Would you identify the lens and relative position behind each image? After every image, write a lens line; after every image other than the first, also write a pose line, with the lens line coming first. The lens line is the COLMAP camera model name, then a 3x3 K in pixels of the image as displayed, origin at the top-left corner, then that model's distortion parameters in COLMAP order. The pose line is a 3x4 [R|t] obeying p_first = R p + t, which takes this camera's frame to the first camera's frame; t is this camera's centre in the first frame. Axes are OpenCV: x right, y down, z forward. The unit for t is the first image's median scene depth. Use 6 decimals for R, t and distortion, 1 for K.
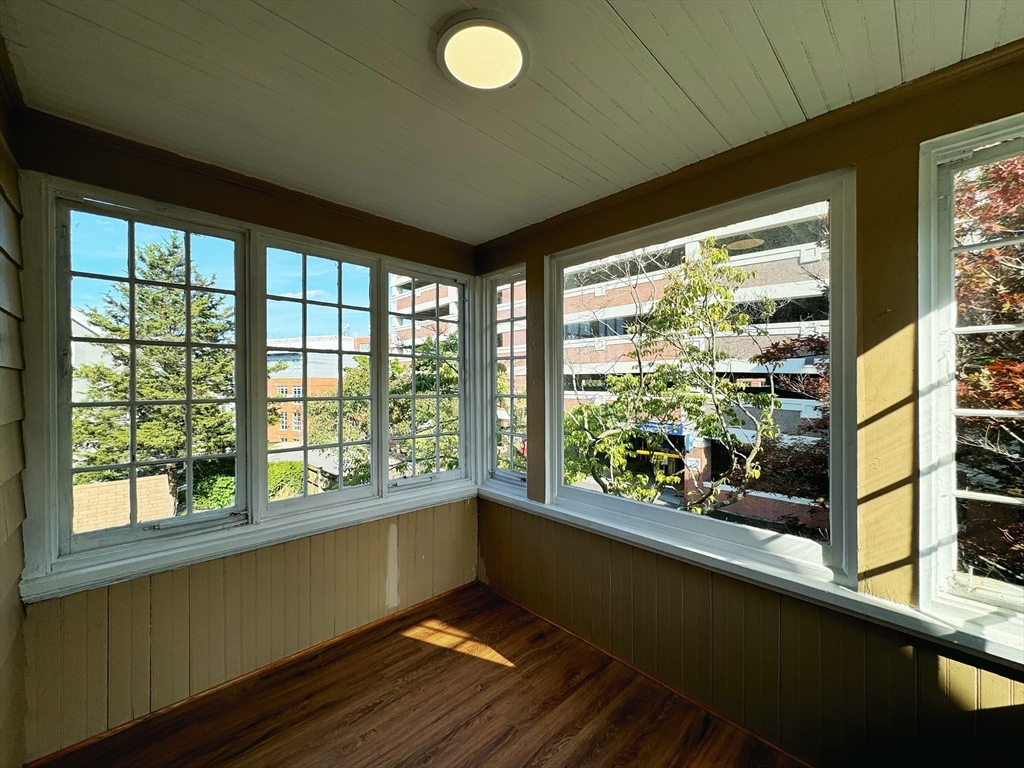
lens RADIAL K [[409.2, 0, 512.0], [0, 409.2, 384.0], [0, 0, 1]] dist [-0.002238, 0.000350]
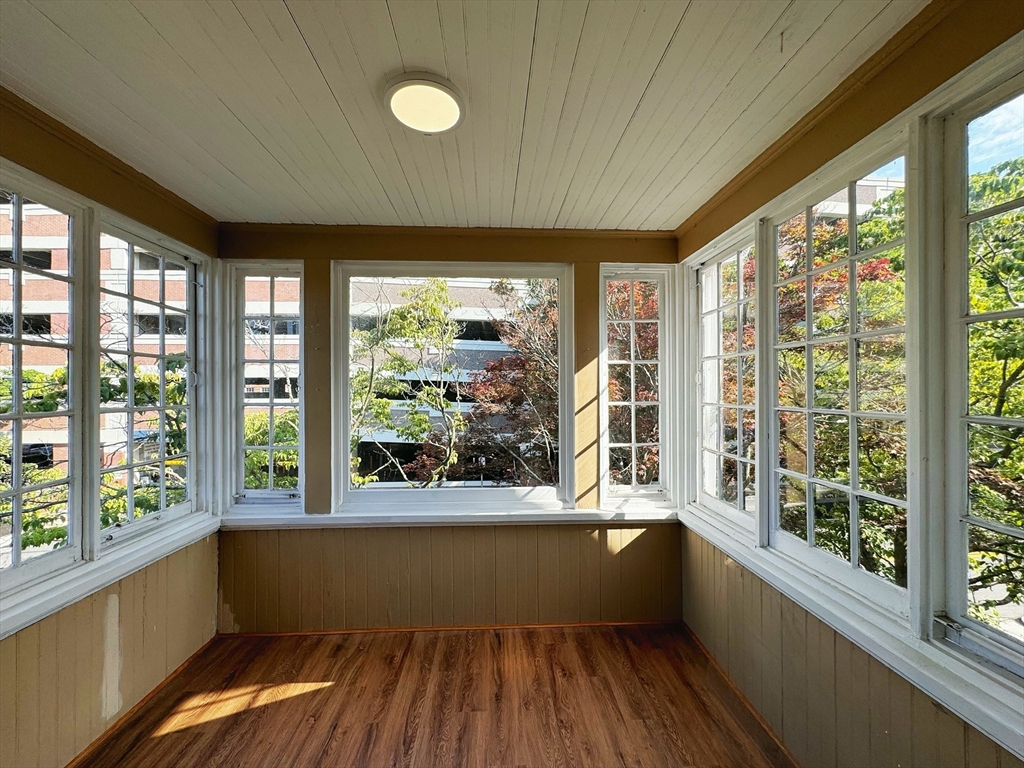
lens RADIAL K [[409.2, 0, 512.0], [0, 409.2, 384.0], [0, 0, 1]] dist [-0.002238, 0.000350]
pose [[0.656349, 0.004218, 0.754445, -0.389278], [0.004665, 0.999943, -0.009648, -0.004677], [-0.754443, 0.009852, 0.656292, 0.034637]]
